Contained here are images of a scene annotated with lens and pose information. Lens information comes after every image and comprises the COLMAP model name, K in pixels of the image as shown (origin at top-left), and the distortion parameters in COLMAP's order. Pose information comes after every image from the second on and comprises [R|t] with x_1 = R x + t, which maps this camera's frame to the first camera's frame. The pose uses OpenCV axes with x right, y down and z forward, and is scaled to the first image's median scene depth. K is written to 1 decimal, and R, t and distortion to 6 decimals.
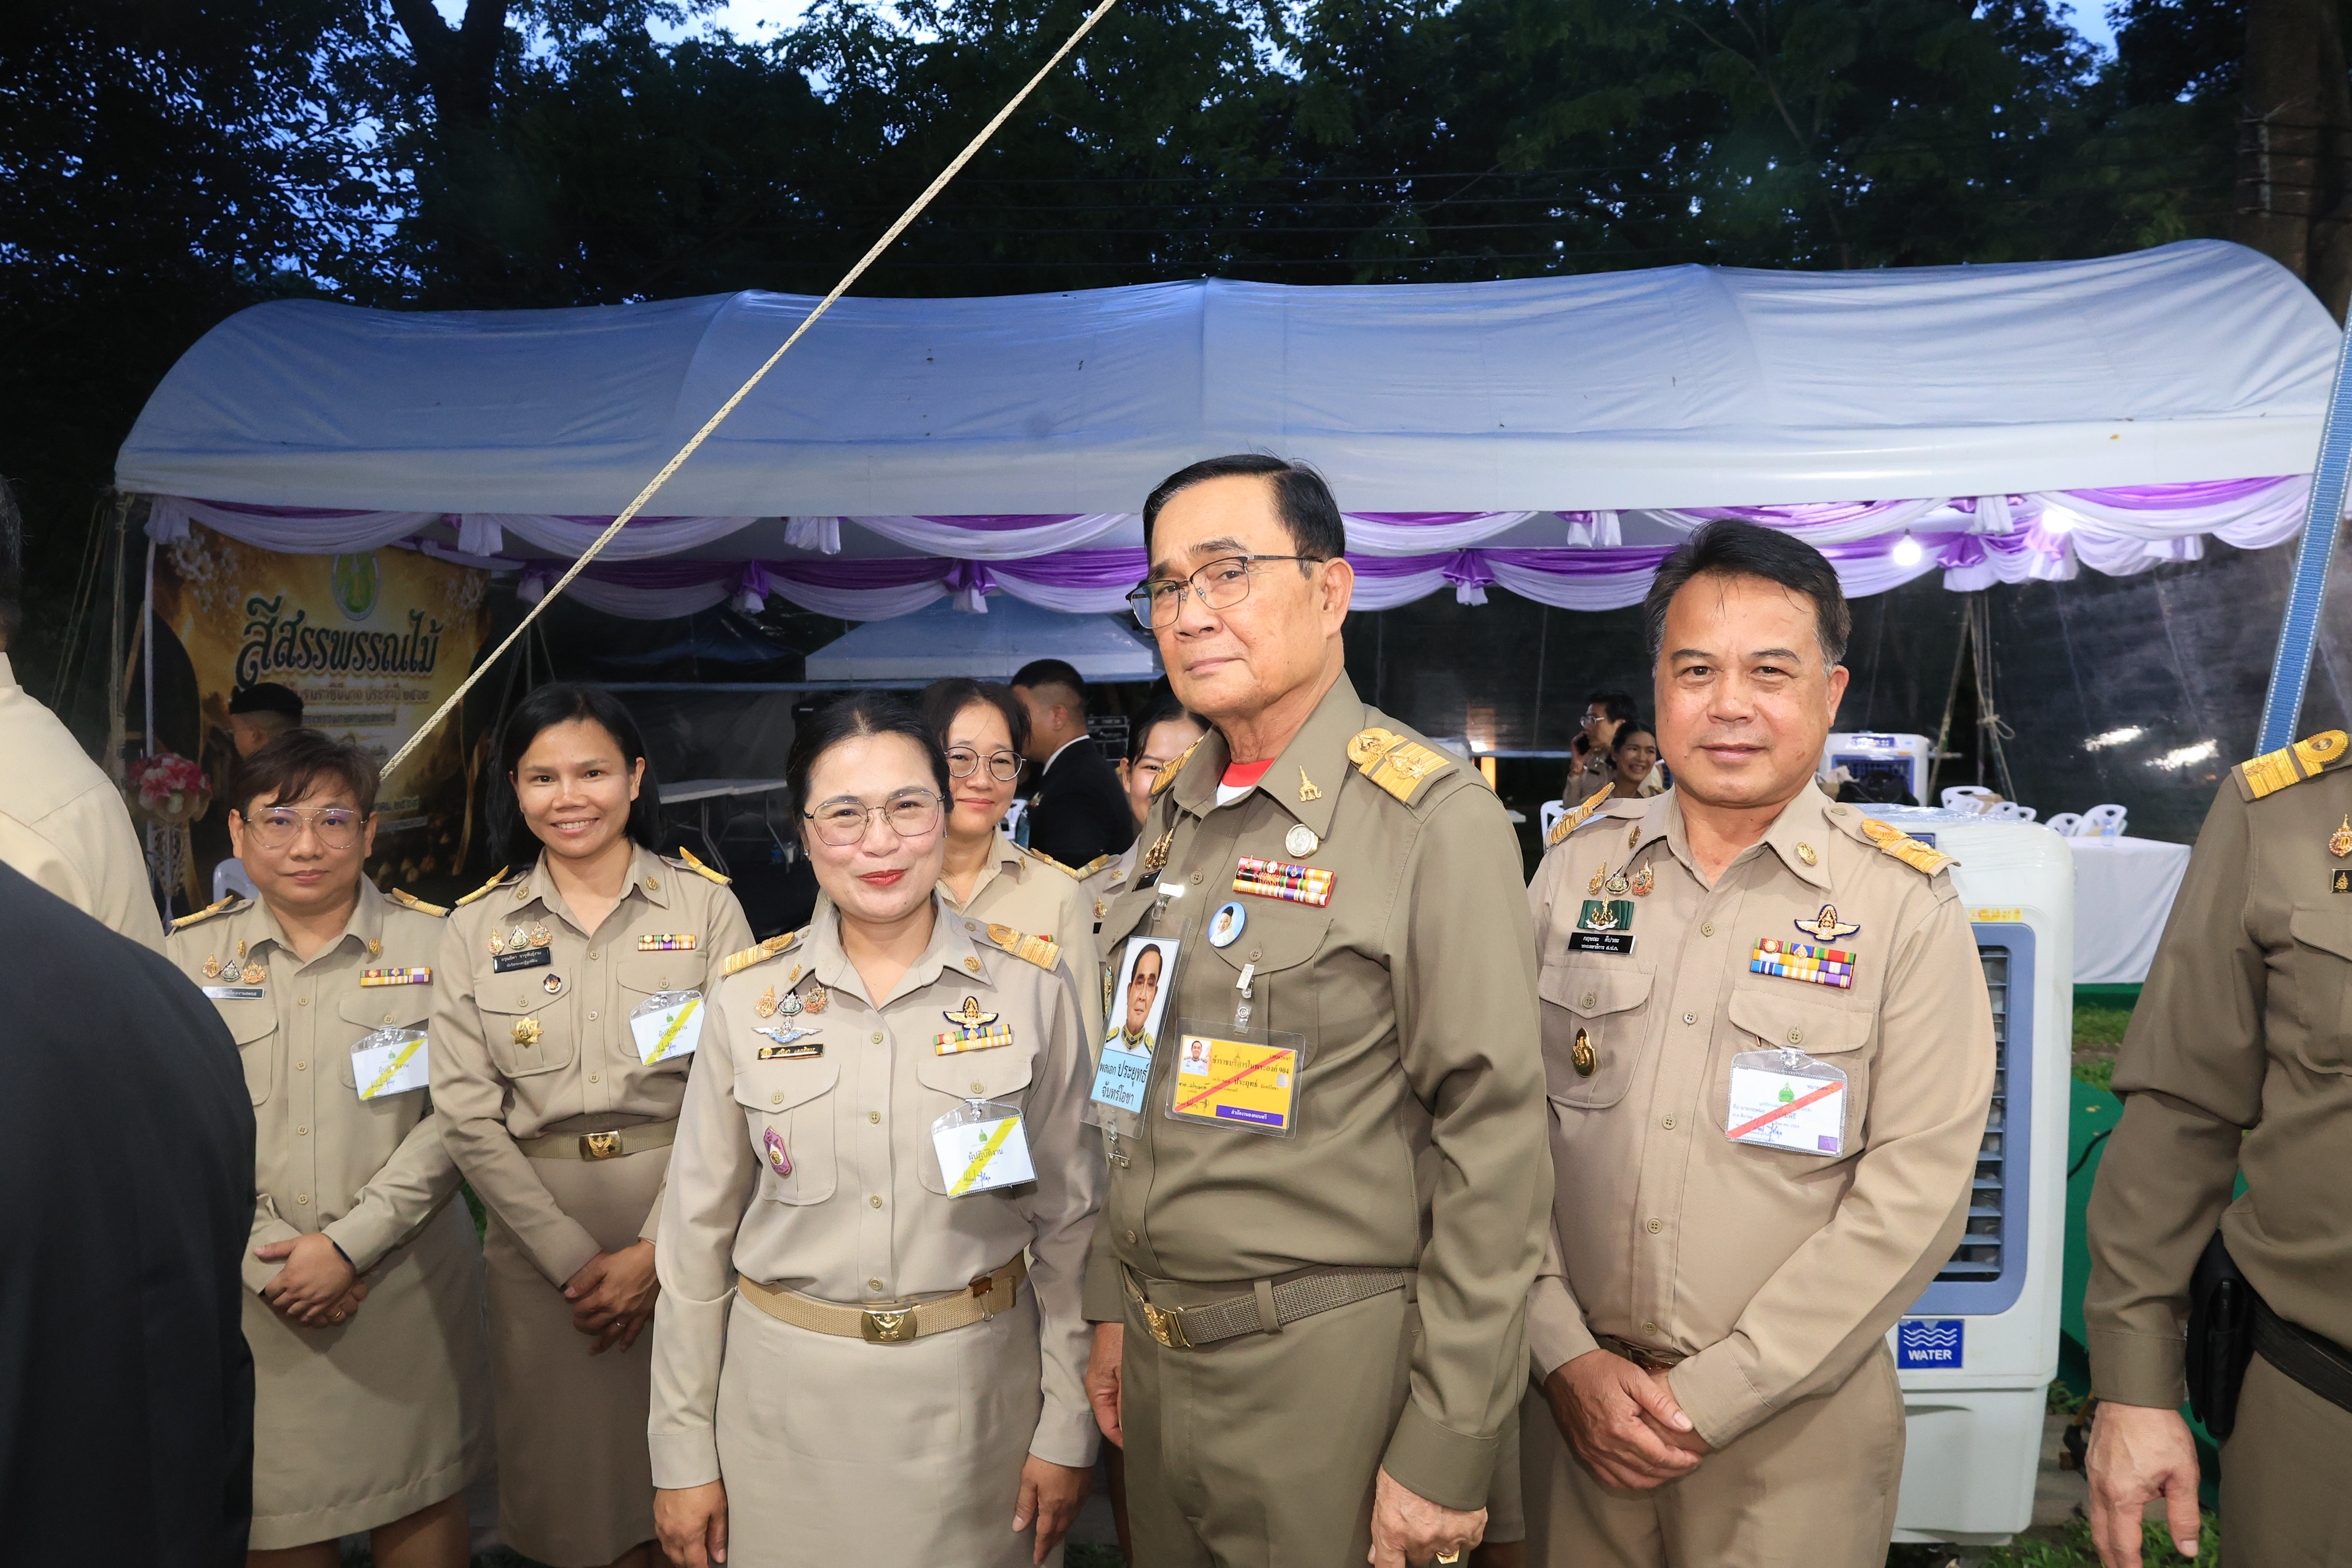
lens RADIAL K [[1620.9, 0, 1150.1], [0, 1620.9, 839.4], [0, 0, 1]] dist [-0.004768, 0.016283]
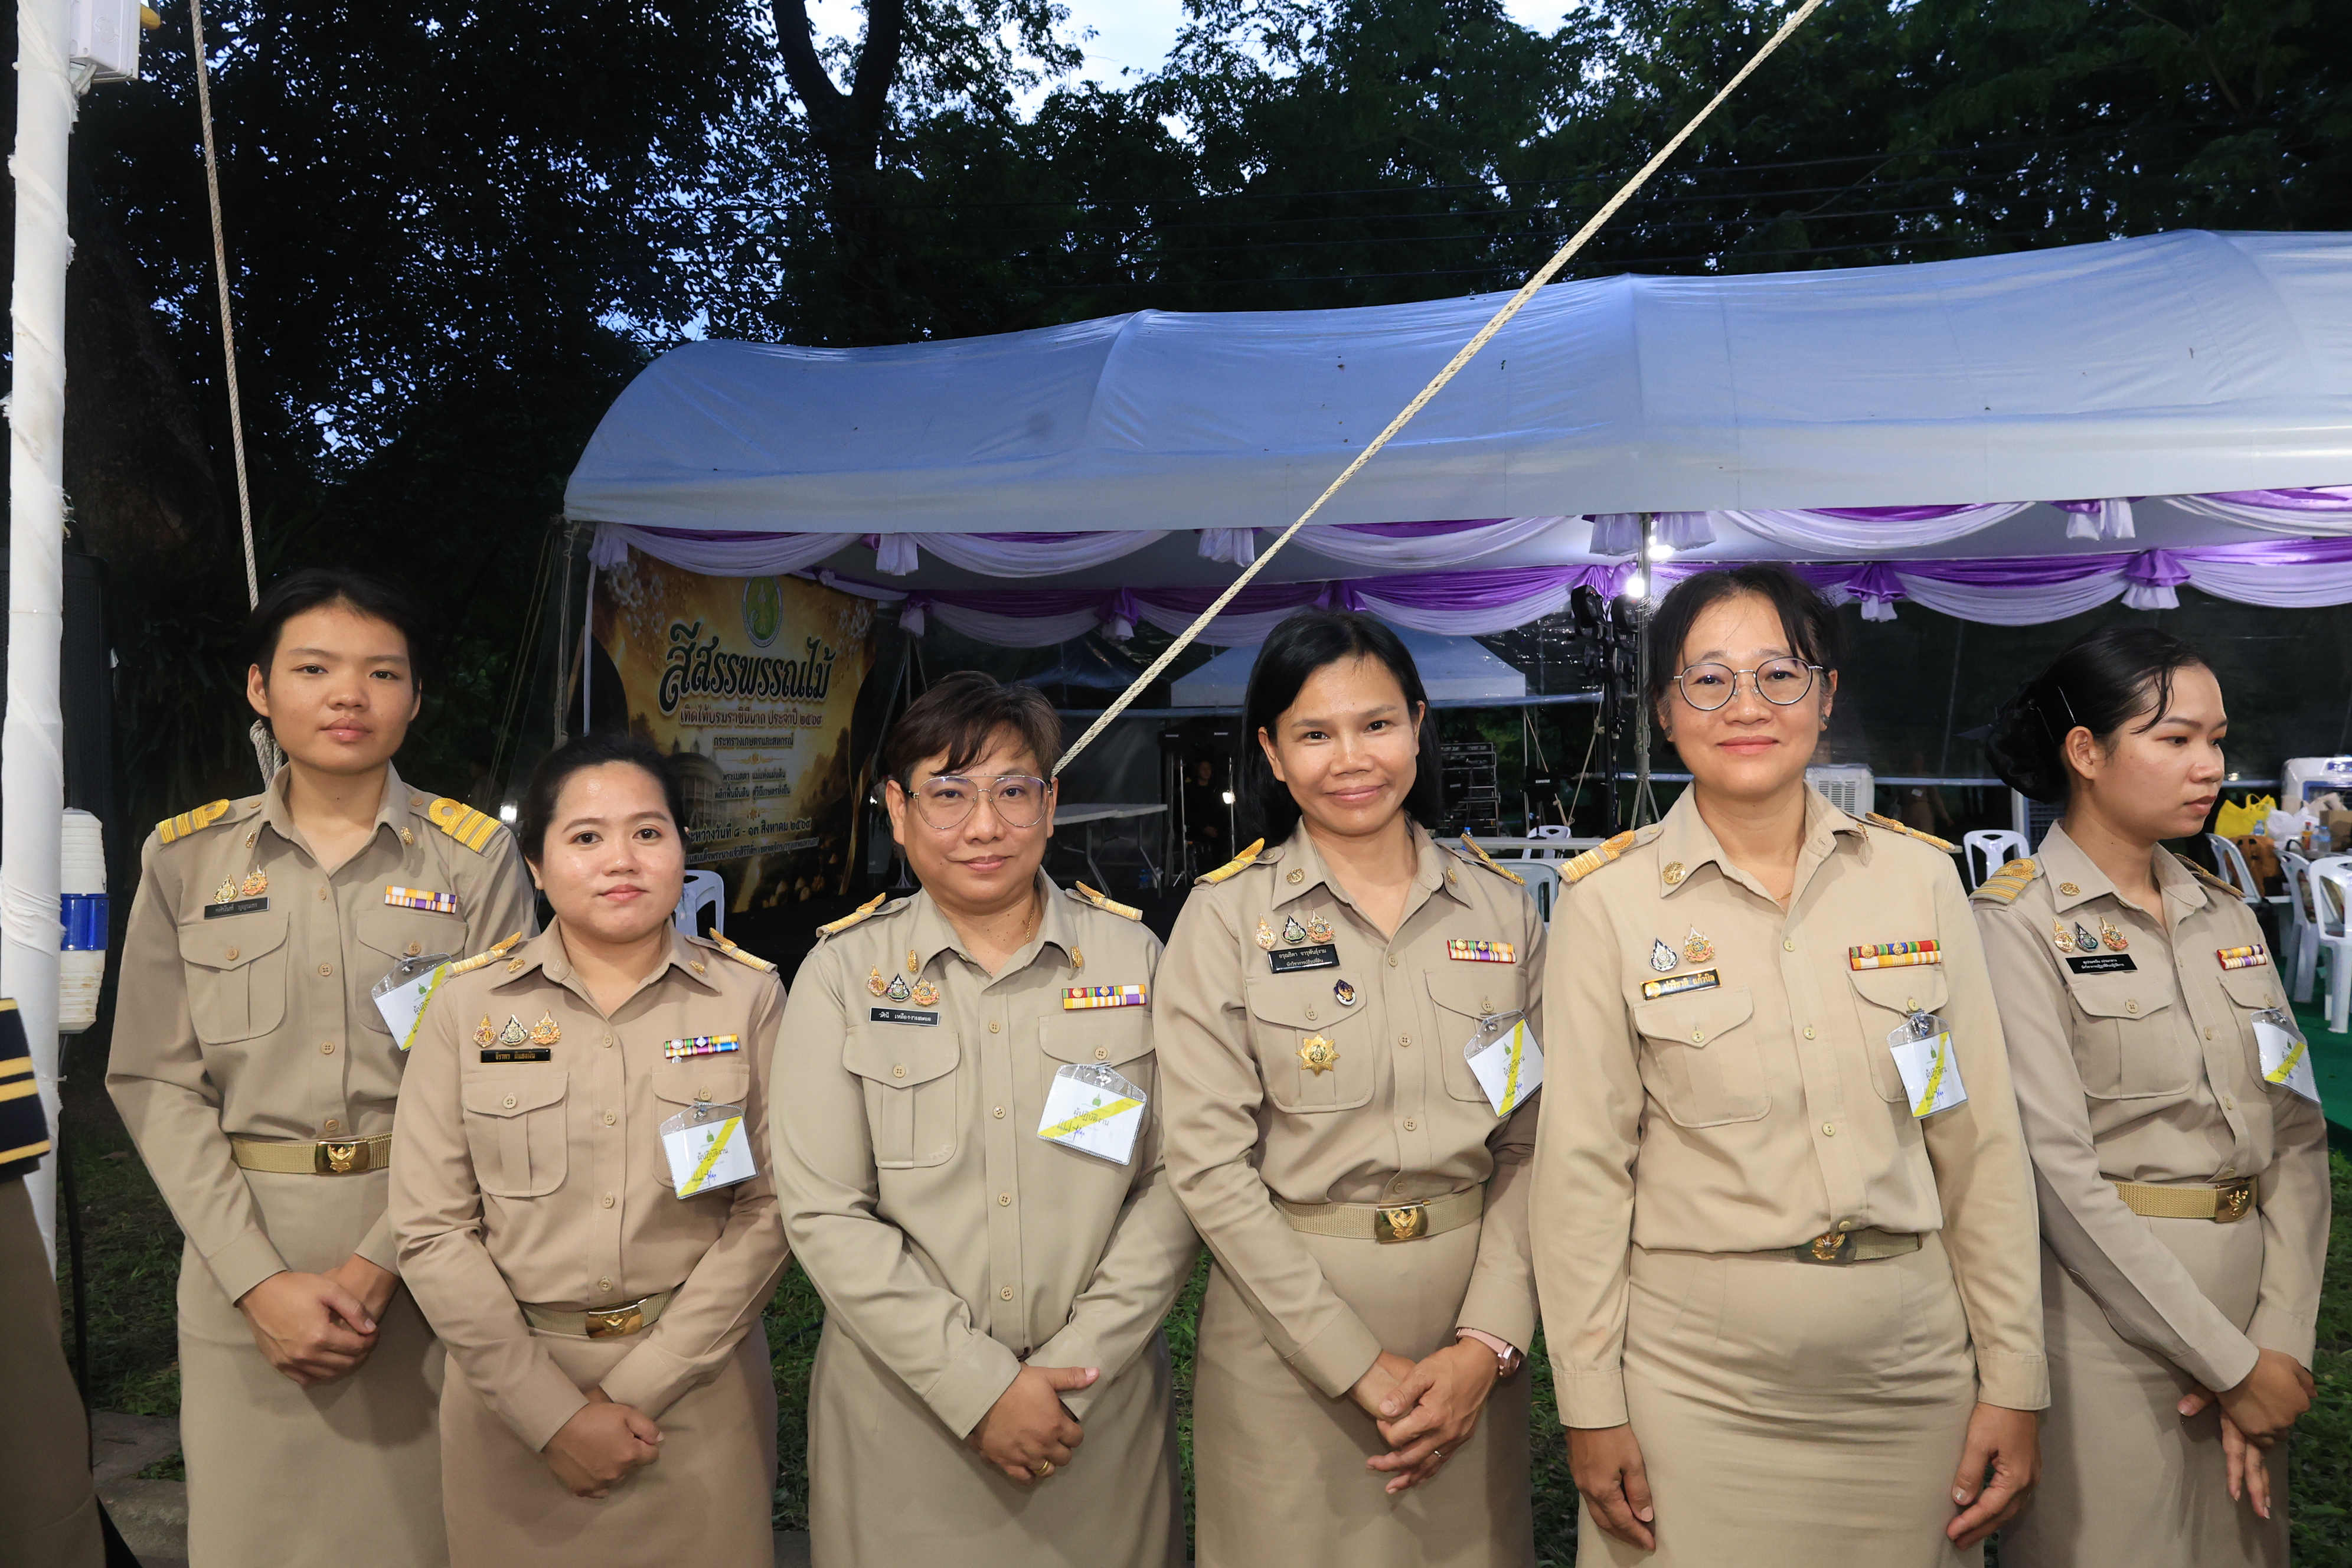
lens RADIAL K [[1559.8, 0, 1169.6], [0, 1559.8, 843.8], [0, 0, 1]] dist [0.004215, 0.004780]
pose [[0.985673, 0.010481, -0.168340, -0.073939], [-0.013533, 0.999764, -0.016991, 0.005730], [0.168122, 0.019026, 0.985583, 0.070036]]
